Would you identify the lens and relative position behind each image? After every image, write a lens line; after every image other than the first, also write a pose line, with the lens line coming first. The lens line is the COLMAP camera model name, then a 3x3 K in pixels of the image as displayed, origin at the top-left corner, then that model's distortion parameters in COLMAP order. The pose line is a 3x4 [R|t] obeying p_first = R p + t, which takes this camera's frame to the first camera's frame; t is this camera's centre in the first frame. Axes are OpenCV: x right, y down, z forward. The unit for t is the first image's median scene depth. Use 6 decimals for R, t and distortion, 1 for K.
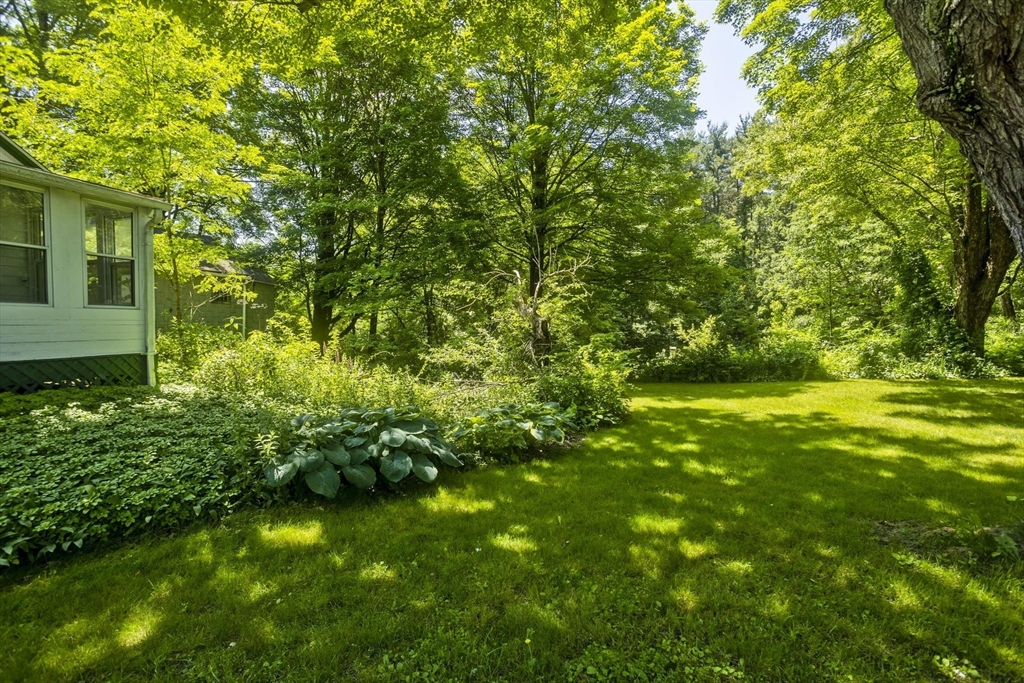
lens RADIAL K [[487.9, 0, 510.2], [0, 487.9, 337.0], [0, 0, 1]] dist [-0.054368, 0.030946]
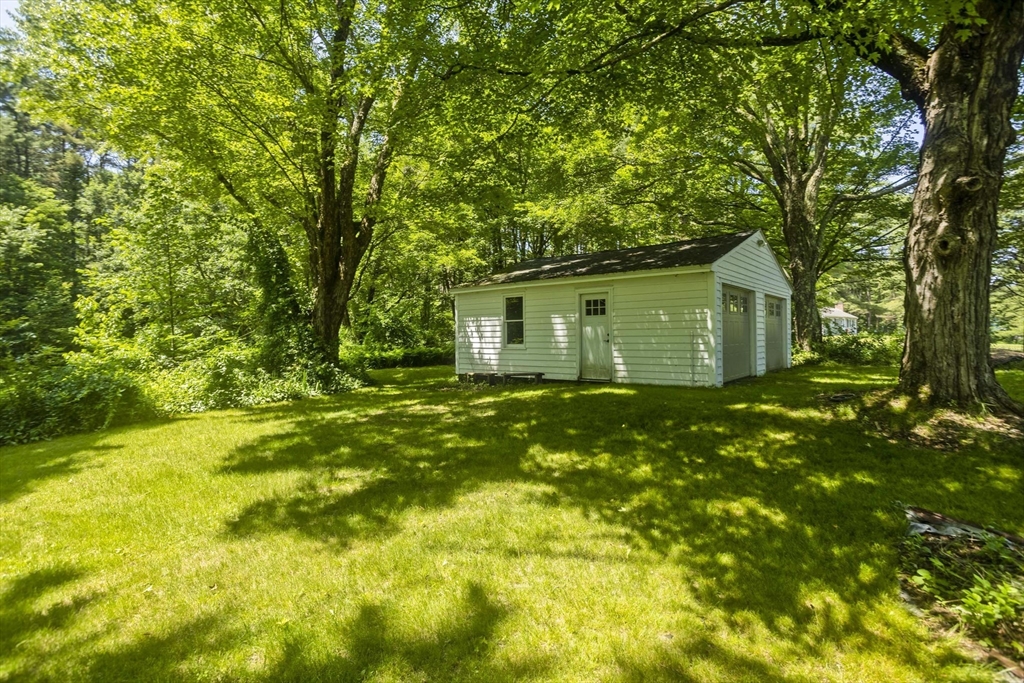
lens RADIAL K [[487.9, 0, 510.2], [0, 487.9, 337.0], [0, 0, 1]] dist [-0.054368, 0.030946]
pose [[0.398900, -0.005309, 0.916979, 0.274424], [0.030759, 0.999498, -0.007593, 0.001733], [-0.916479, 0.031234, 0.398863, 0.326573]]
